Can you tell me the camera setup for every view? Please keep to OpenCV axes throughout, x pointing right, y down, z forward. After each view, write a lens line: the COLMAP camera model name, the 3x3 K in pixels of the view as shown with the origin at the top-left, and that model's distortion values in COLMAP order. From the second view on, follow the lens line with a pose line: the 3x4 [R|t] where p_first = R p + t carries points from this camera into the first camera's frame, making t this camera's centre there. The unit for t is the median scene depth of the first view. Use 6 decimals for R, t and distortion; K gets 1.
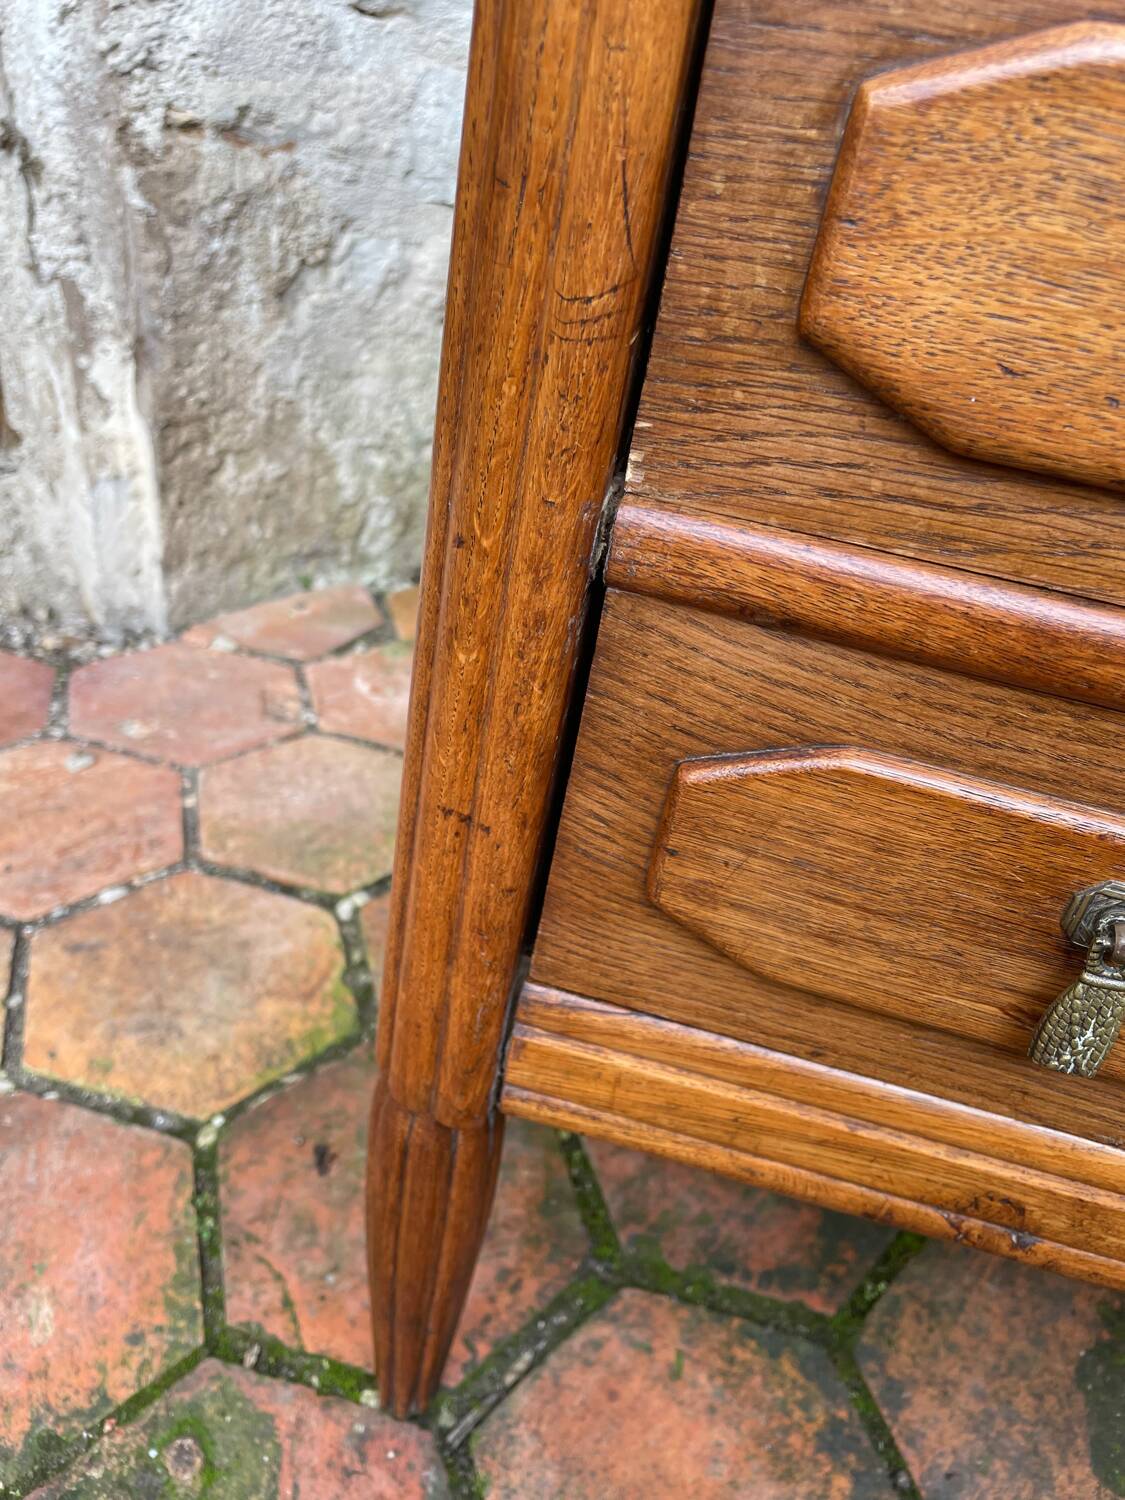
lens RADIAL K [[1153.4, 0, 556.9], [0, 1153.4, 754.1], [0, 0, 1]] dist [0.080403, -0.124573]
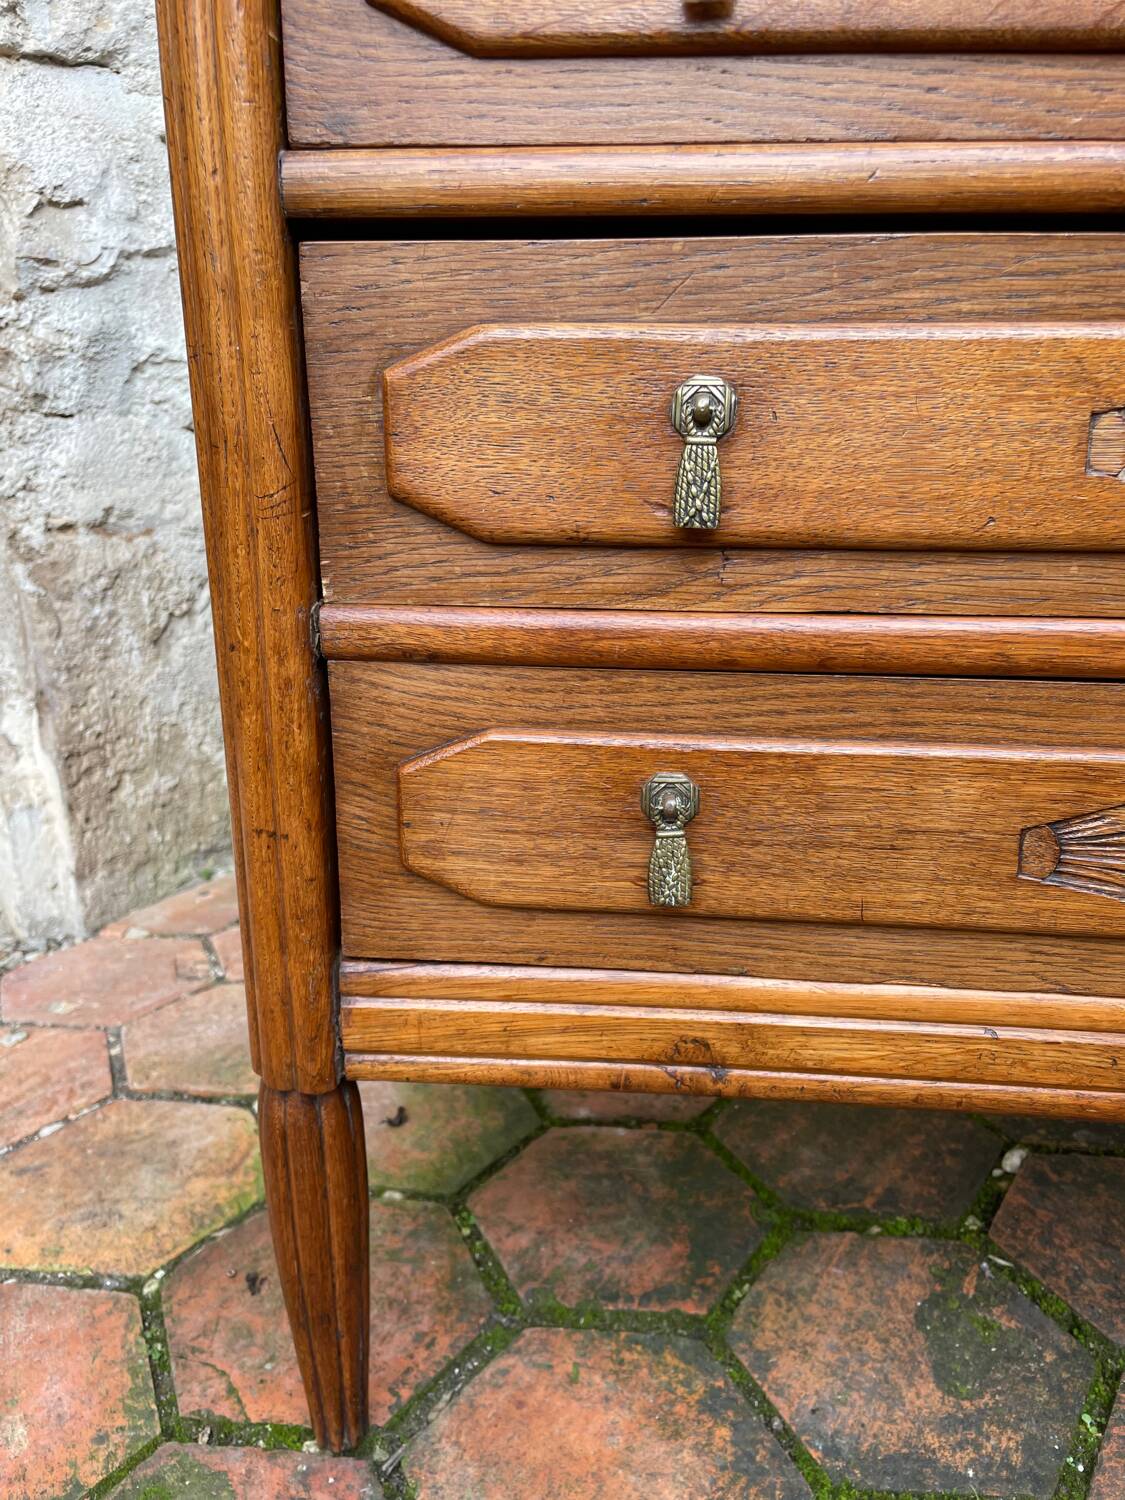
lens RADIAL K [[1142.7, 0, 565.0], [0, 1142.7, 759.3], [0, 0, 1]] dist [0.080425, -0.108498]
pose [[0.978961, -0.183243, 0.089766, 0.096846], [0.200833, 0.943077, -0.265089, 0.235859], [-0.036081, 0.277539, 0.960036, -0.268167]]
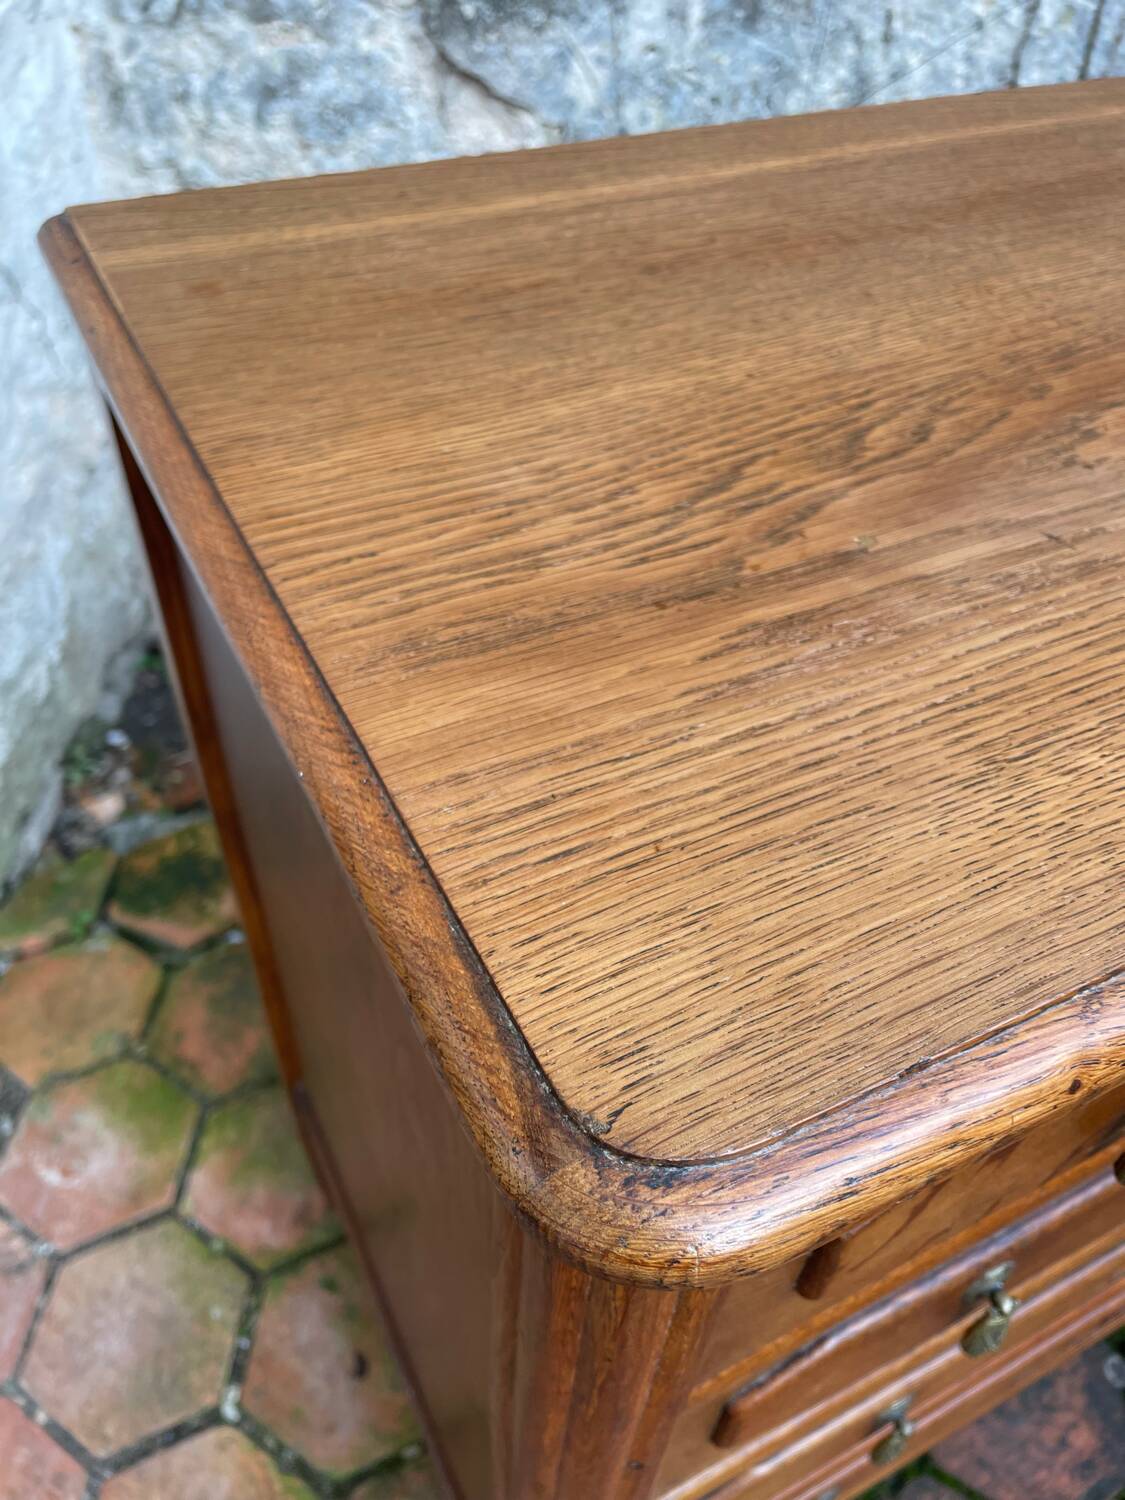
lens RADIAL K [[1165.6, 0, 551.1], [0, 1165.6, 738.4], [0, 0, 1]] dist [0.071096, -0.113921]
pose [[0.760840, -0.535367, 0.366748, 0.008768], [0.430274, 0.839242, 0.332470, -1.032394], [-0.485784, -0.095155, 0.868884, -0.302856]]
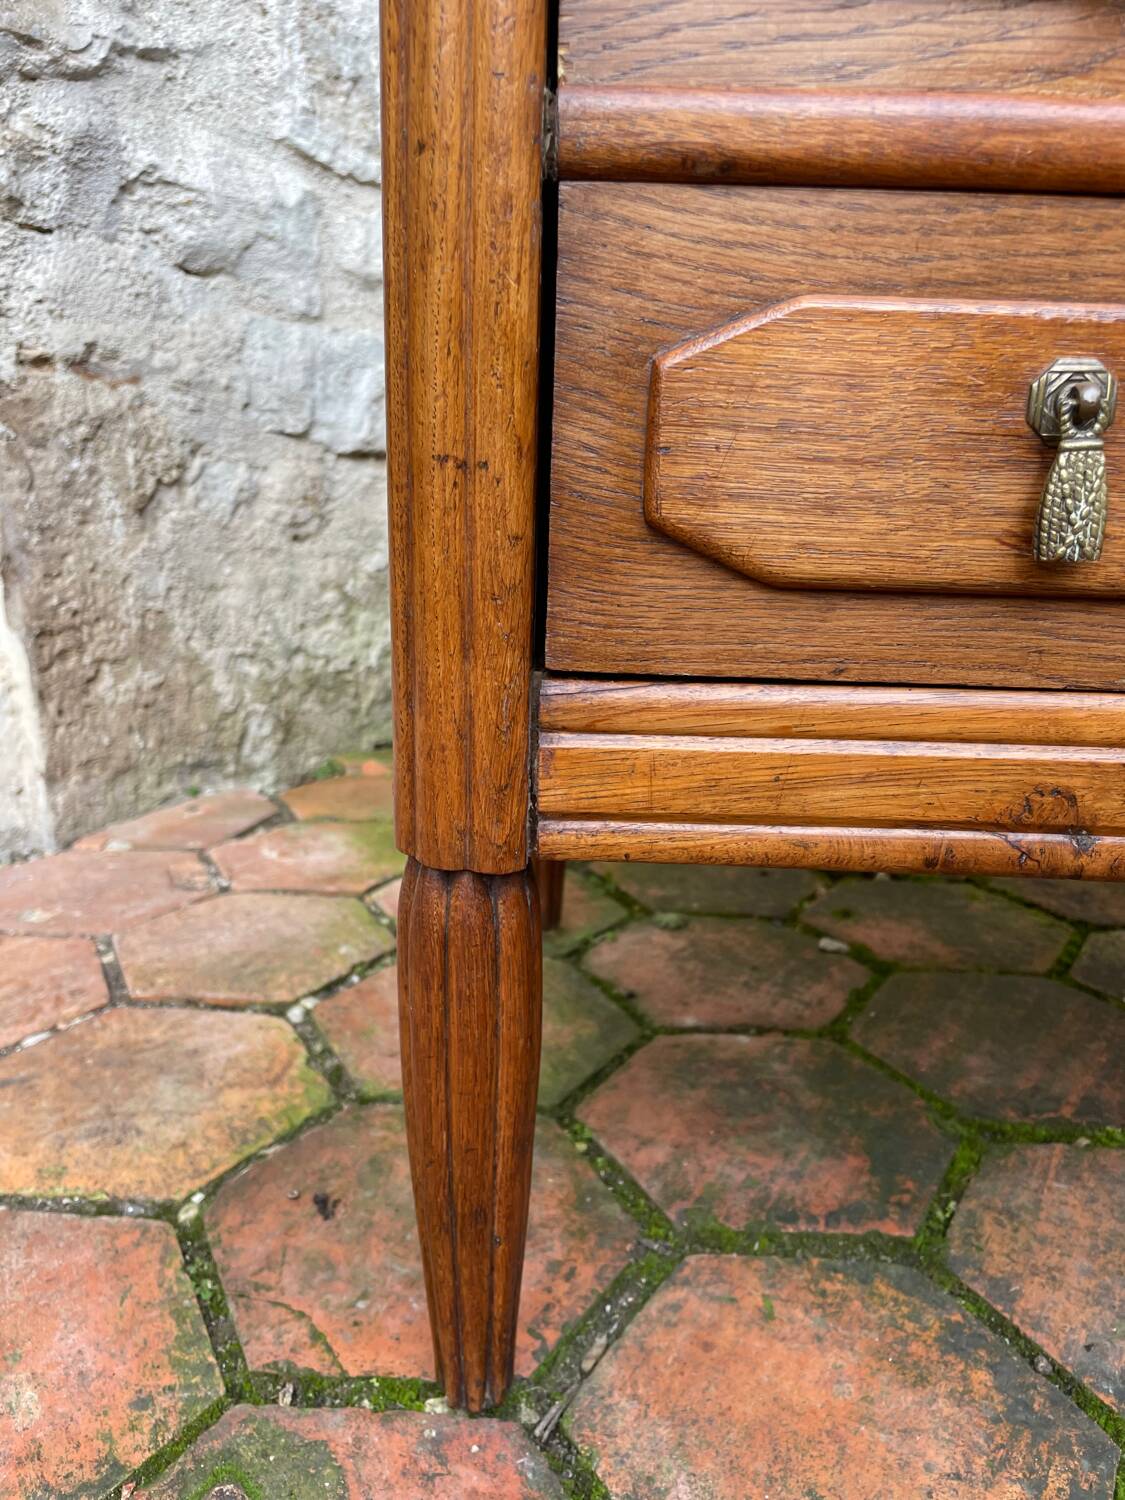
lens RADIAL K [[1146.0, 0, 560.9], [0, 1146.0, 761.8], [0, 0, 1]] dist [0.079708, -0.113484]
pose [[0.974128, -0.174192, 0.143988, -0.099175], [0.207556, 0.941640, -0.265017, 0.315651], [-0.089421, 0.288046, 0.953432, 0.049109]]
